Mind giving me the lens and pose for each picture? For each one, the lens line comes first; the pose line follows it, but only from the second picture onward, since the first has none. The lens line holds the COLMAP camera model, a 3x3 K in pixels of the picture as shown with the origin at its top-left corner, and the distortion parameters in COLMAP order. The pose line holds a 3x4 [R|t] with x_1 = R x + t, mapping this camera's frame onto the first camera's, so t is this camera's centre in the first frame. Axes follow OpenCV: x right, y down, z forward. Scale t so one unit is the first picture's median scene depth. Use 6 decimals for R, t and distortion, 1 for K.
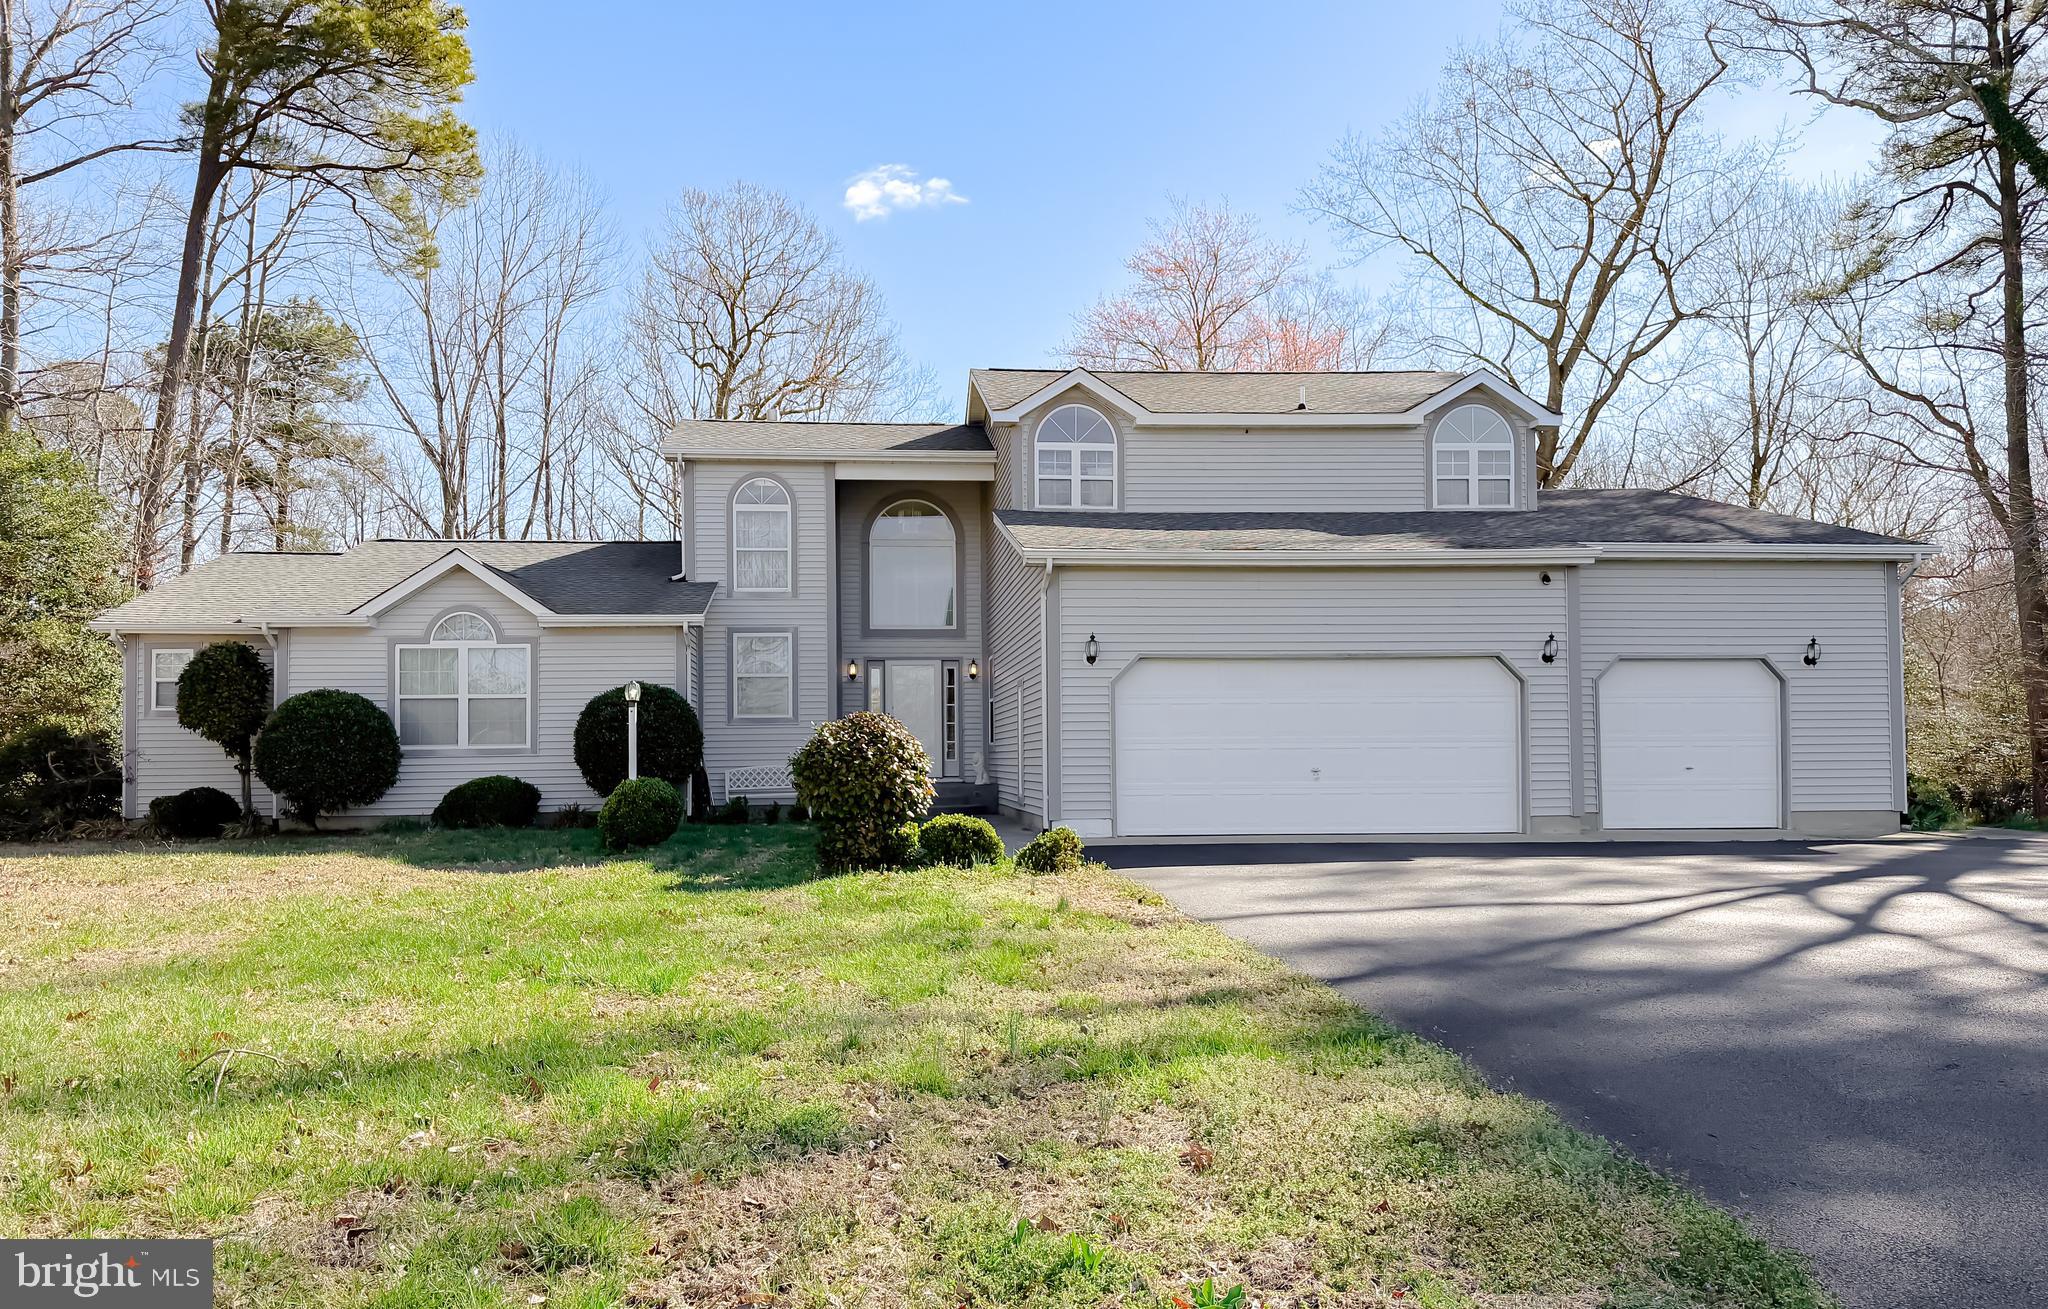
lens RADIAL K [[1607.9, 0, 1024.0], [0, 1607.9, 654.5], [0, 0, 1]] dist [0.115755, -0.227978]
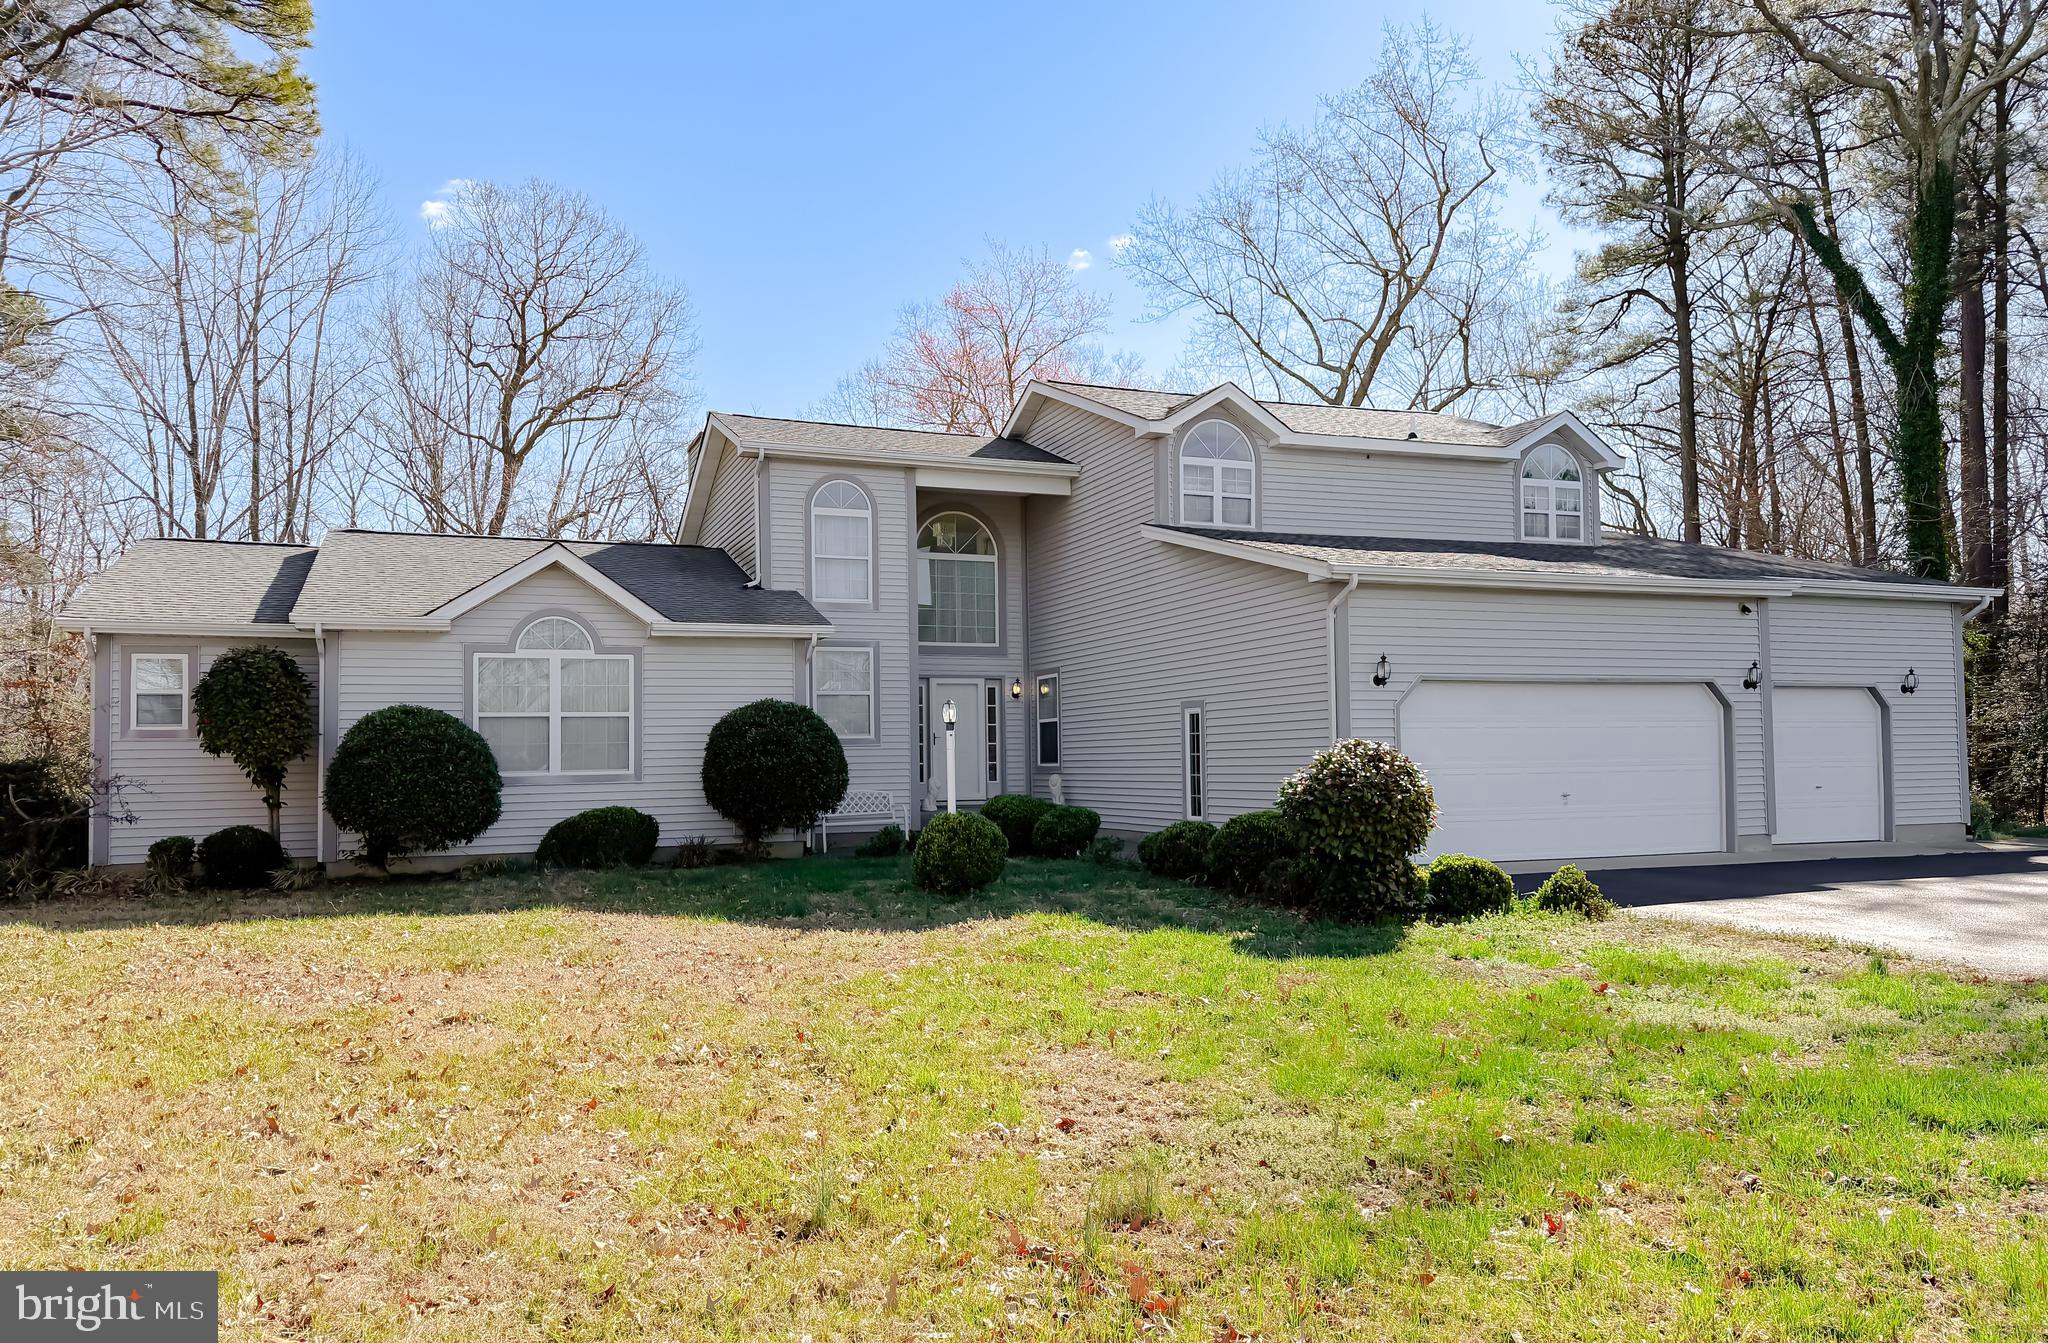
lens RADIAL K [[1436.0, 0, 1023.8], [0, 1436.0, 682.0], [0, 0, 1]] dist [0.078209, -0.096510]
pose [[0.956819, 0.011420, 0.290460, -0.329209], [-0.013039, 0.999908, 0.003638, 0.002526], [-0.290392, -0.007268, 0.956880, 0.192602]]
